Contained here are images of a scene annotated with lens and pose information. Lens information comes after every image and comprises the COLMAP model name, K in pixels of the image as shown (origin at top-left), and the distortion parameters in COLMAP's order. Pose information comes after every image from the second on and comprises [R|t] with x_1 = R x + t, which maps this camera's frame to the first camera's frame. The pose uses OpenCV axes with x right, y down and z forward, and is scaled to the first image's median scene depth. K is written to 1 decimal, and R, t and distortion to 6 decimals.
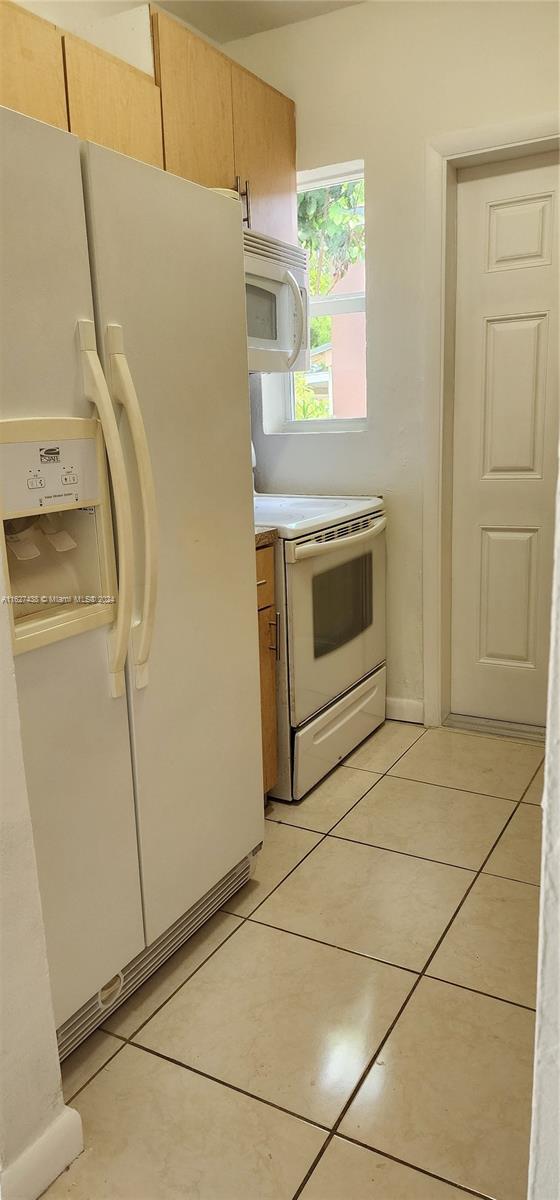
lens RADIAL K [[788.3, 0, 272.6], [0, 788.3, 605.8], [0, 0, 1]] dist [0.089041, -0.080786]
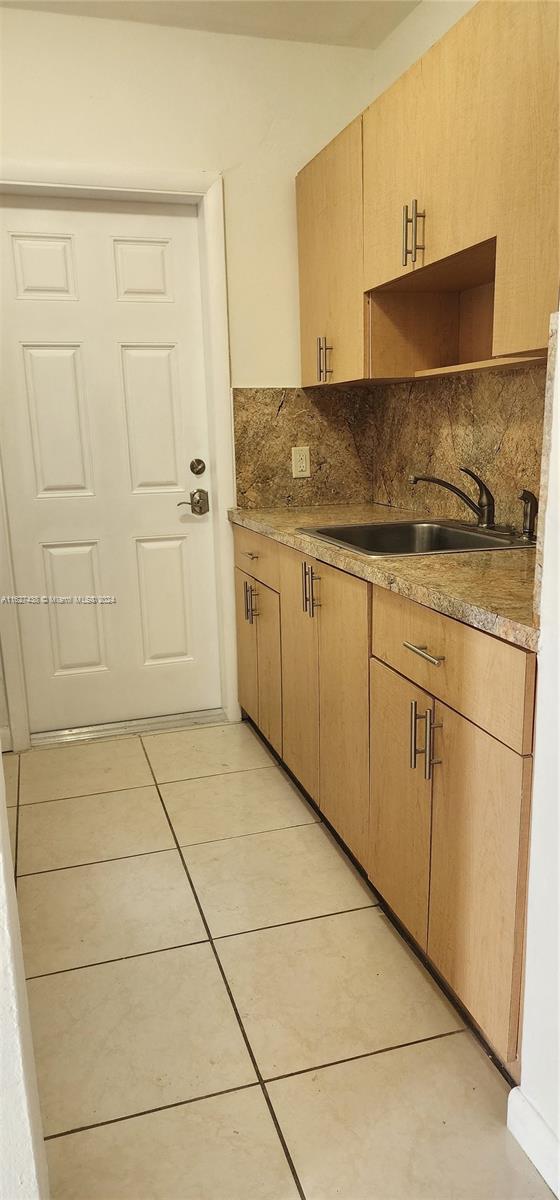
lens RADIAL K [[788.3, 0, 272.6], [0, 788.3, 605.8], [0, 0, 1]] dist [0.089041, -0.080786]
pose [[0.701908, -0.137959, 0.698780, -0.275917], [0.159490, 0.986594, 0.034578, -0.010015], [-0.694182, 0.087177, 0.714501, 0.071614]]
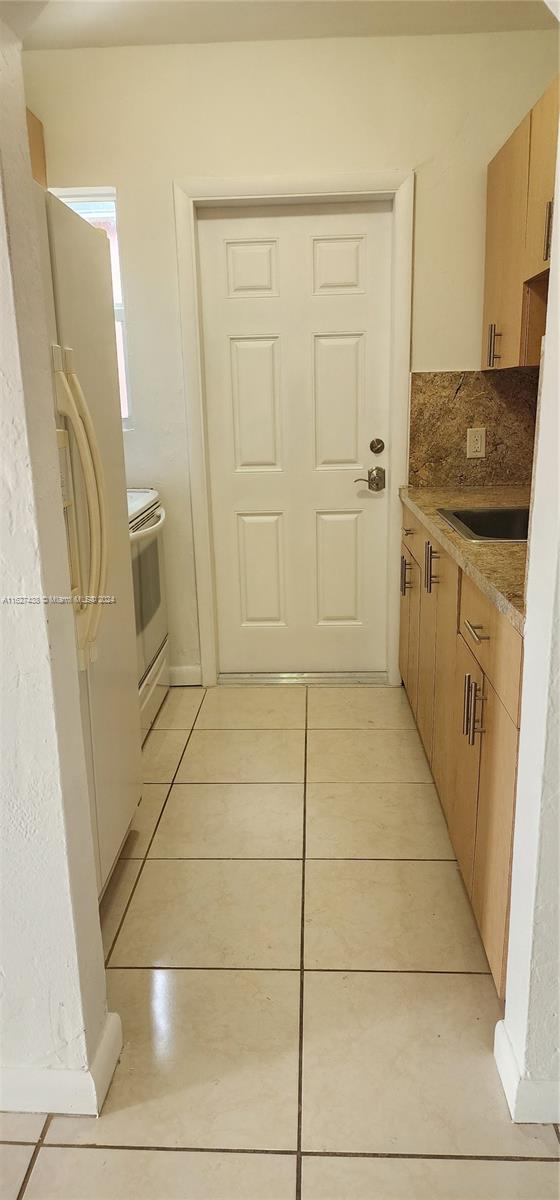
lens RADIAL K [[776.5, 0, 267.0], [0, 776.5, 600.6], [0, 0, 1]] dist [0.081403, -0.069978]
pose [[0.898467, -0.094597, 0.428730, -0.222572], [0.090842, 0.995435, 0.029265, 0.001989], [-0.429541, 0.012653, 0.902959, -0.071579]]
